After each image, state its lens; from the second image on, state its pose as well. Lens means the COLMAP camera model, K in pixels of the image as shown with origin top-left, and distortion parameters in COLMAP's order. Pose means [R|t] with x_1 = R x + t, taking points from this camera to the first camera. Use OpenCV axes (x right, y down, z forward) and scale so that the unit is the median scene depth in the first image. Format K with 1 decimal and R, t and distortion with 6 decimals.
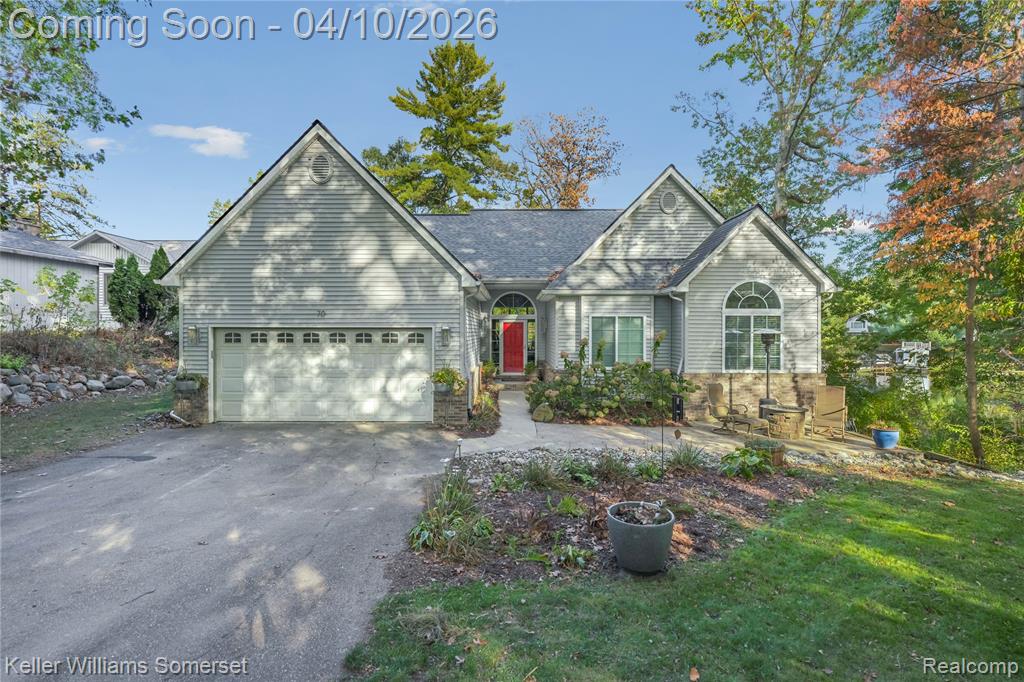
lens RADIAL K [[515.6, 0, 510.4], [0, 515.6, 337.5], [0, 0, 1]] dist [-0.003041, -0.003158]
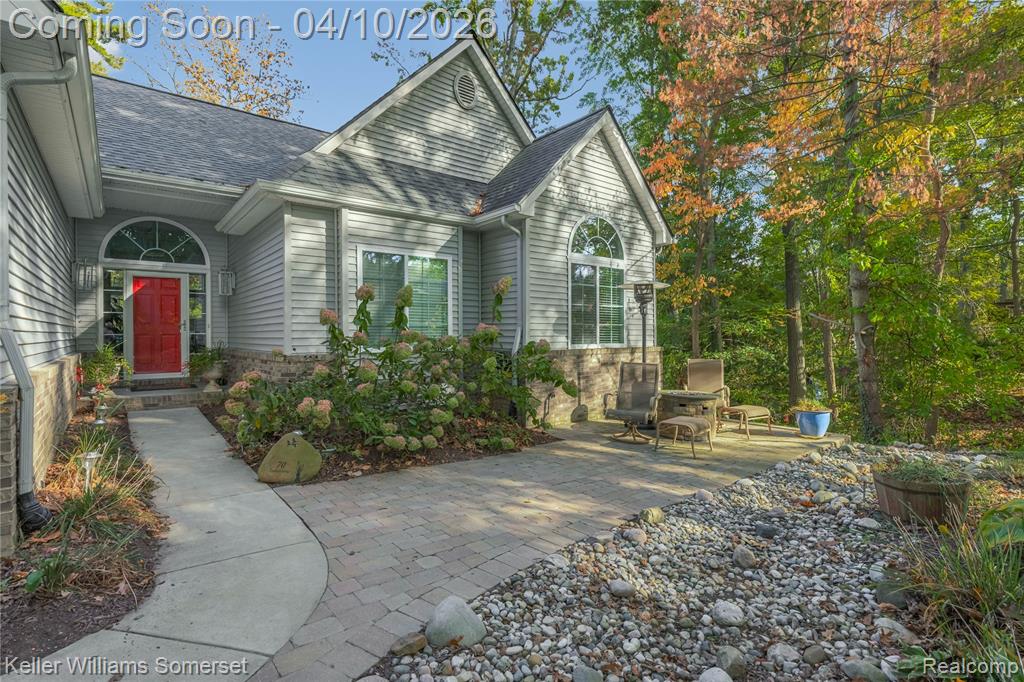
lens RADIAL K [[494.6, 0, 527.0], [0, 494.6, 335.9], [0, 0, 1]] dist [-0.001309, -0.001207]
pose [[0.773011, -0.013241, 0.634254, -0.031164], [0.014846, 0.999886, 0.002780, 0.045696], [-0.634219, 0.007268, 0.773120, 0.505765]]
